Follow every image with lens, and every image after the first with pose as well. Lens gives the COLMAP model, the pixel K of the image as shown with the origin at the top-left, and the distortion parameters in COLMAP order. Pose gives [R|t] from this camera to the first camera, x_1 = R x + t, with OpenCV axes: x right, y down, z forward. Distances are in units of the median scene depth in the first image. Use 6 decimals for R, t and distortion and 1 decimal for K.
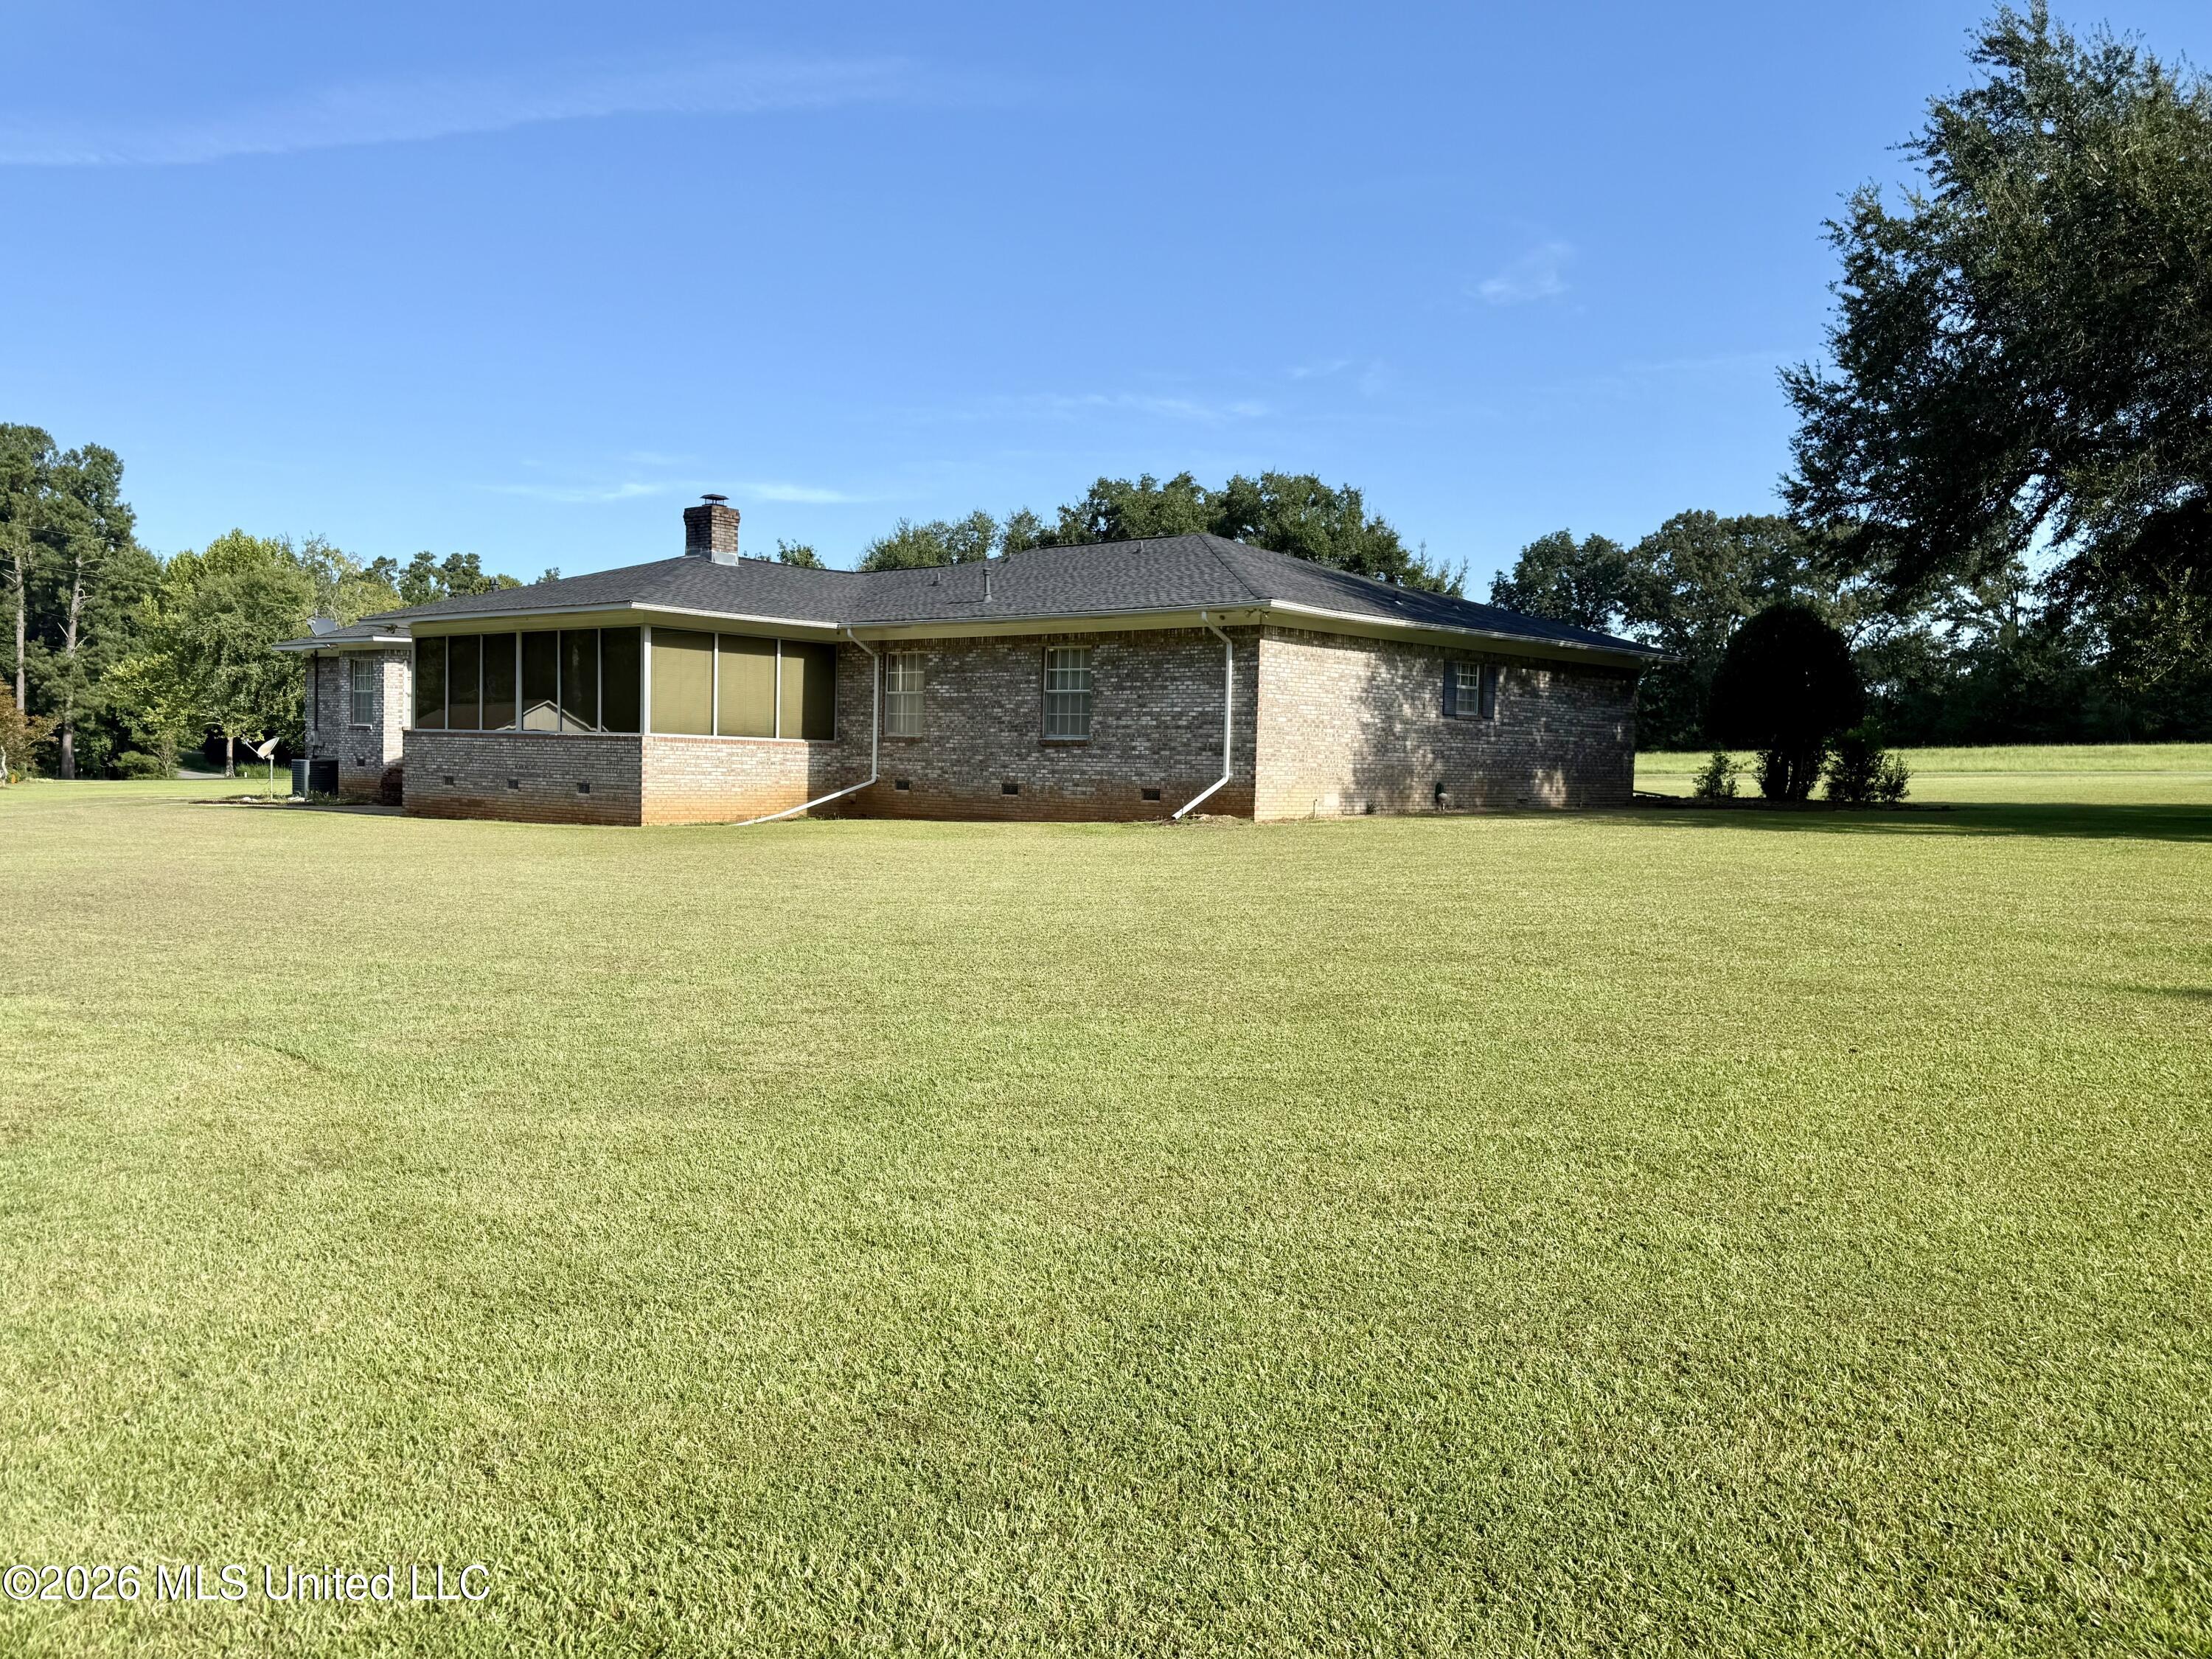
lens RADIAL K [[1744.1, 0, 1115.5], [0, 1744.1, 826.1], [0, 0, 1]] dist [0.078406, -0.002067]
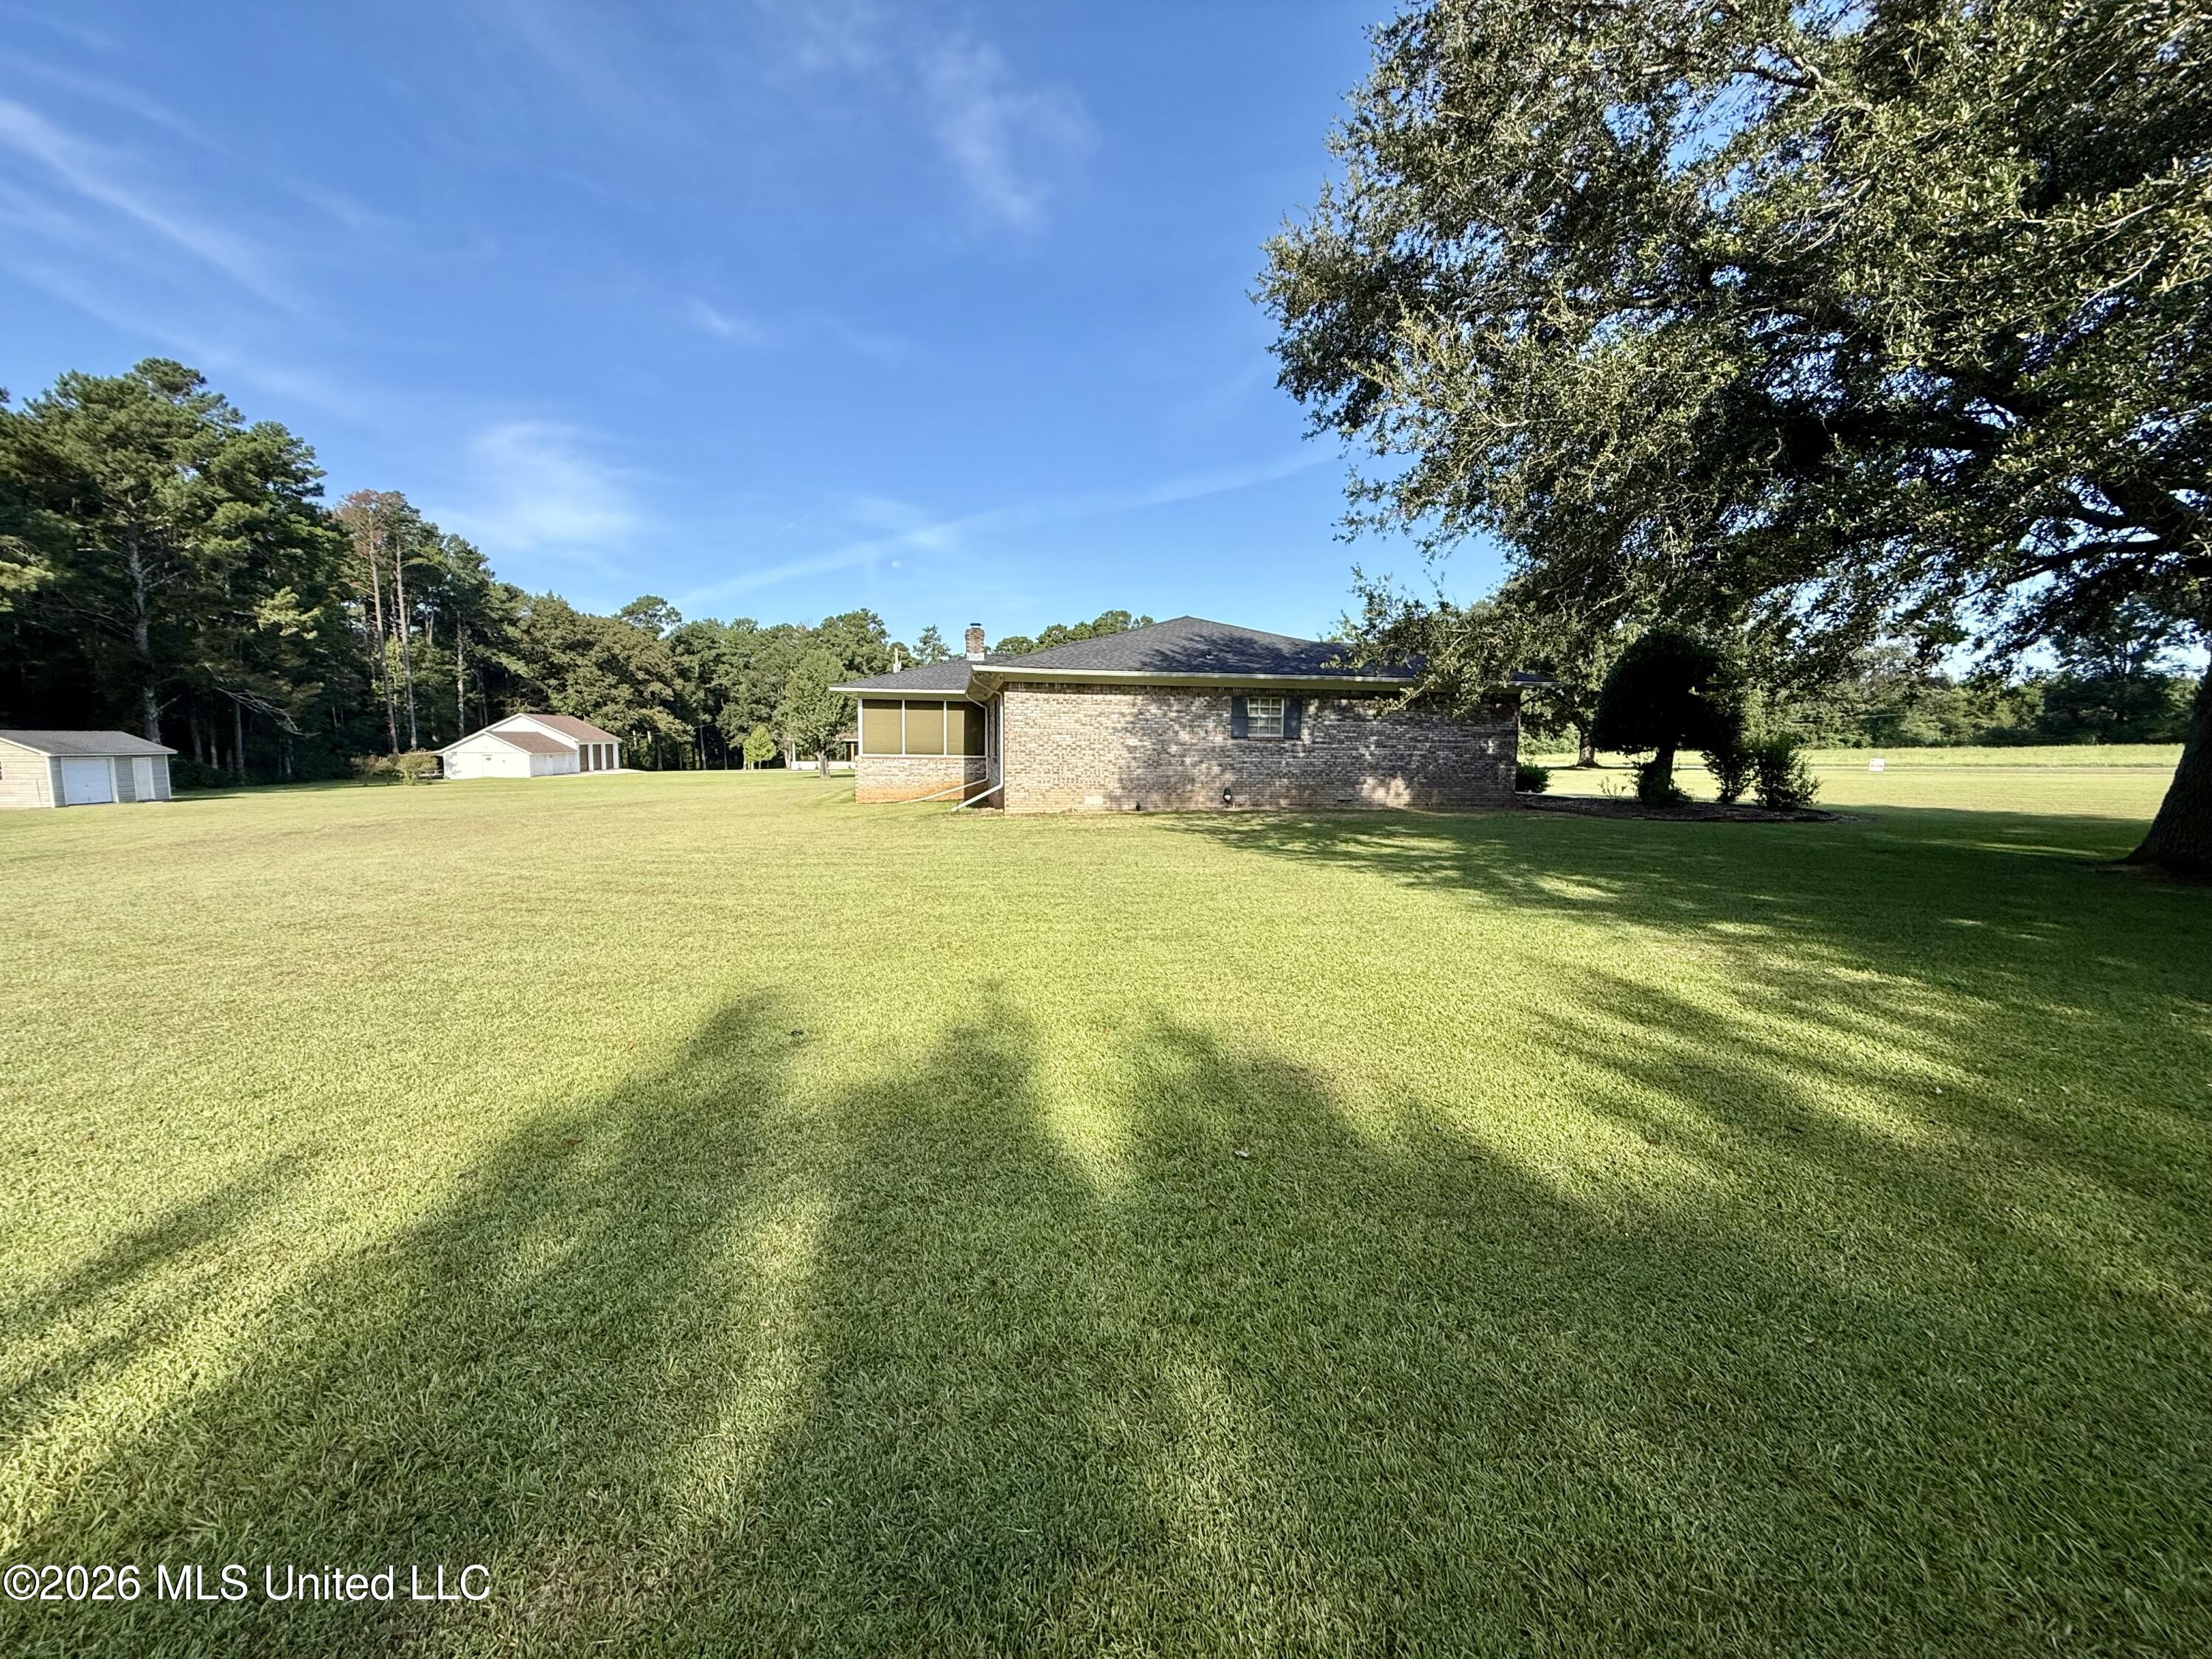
lens RADIAL K [[887.0, 0, 1107.7], [0, 887.0, 852.6], [0, 0, 1]] dist [-0.003978, 0.000239]
pose [[0.774836, 0.066106, -0.628696, 0.557016], [-0.017644, 0.996391, 0.083023, -0.030994], [0.631915, -0.053236, 0.773207, 0.409433]]
